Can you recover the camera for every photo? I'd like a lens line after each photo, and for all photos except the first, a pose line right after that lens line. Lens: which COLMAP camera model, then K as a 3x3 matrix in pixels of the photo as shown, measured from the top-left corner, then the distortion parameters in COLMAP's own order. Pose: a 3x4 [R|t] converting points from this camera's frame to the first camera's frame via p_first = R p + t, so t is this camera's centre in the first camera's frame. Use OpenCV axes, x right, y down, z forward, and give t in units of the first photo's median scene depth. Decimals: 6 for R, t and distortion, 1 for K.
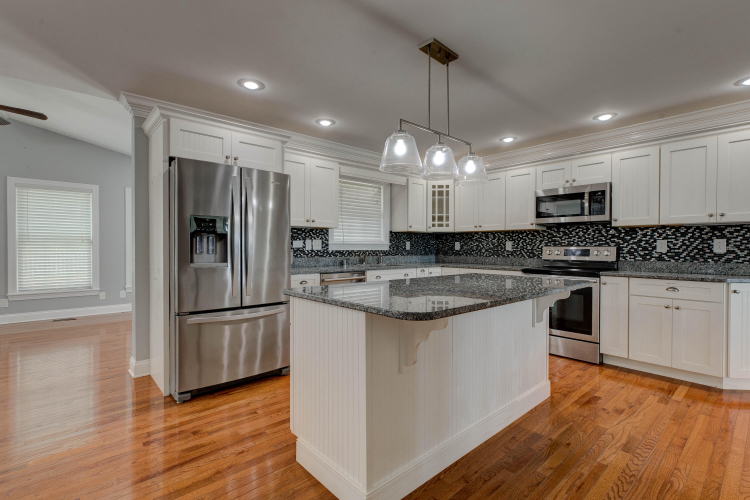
lens RADIAL K [[359.7, 0, 389.9], [0, 359.7, 248.1], [0, 0, 1]] dist [-0.006387, -0.000335]
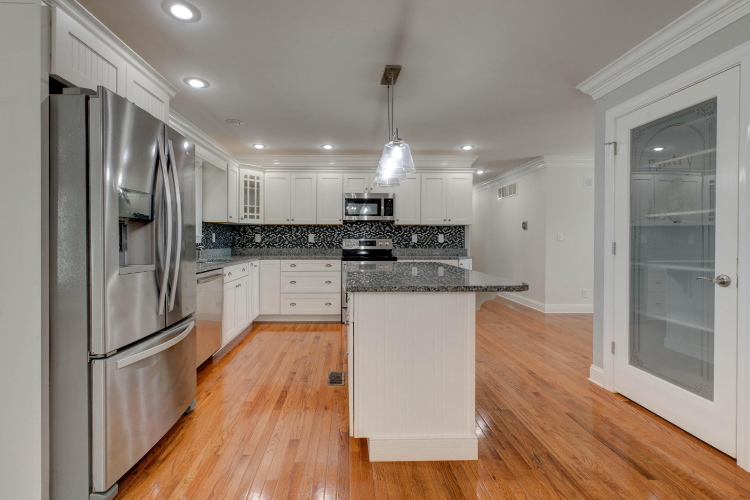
lens RADIAL K [[352.4, 0, 355.2], [0, 352.4, 239.6], [0, 0, 1]] dist [0.000557, 0.000849]
pose [[0.634966, -0.003599, 0.772532, -0.493664], [0.002173, 0.999994, 0.002873, -0.004403], [-0.772537, -0.000146, 0.634970, 0.205708]]
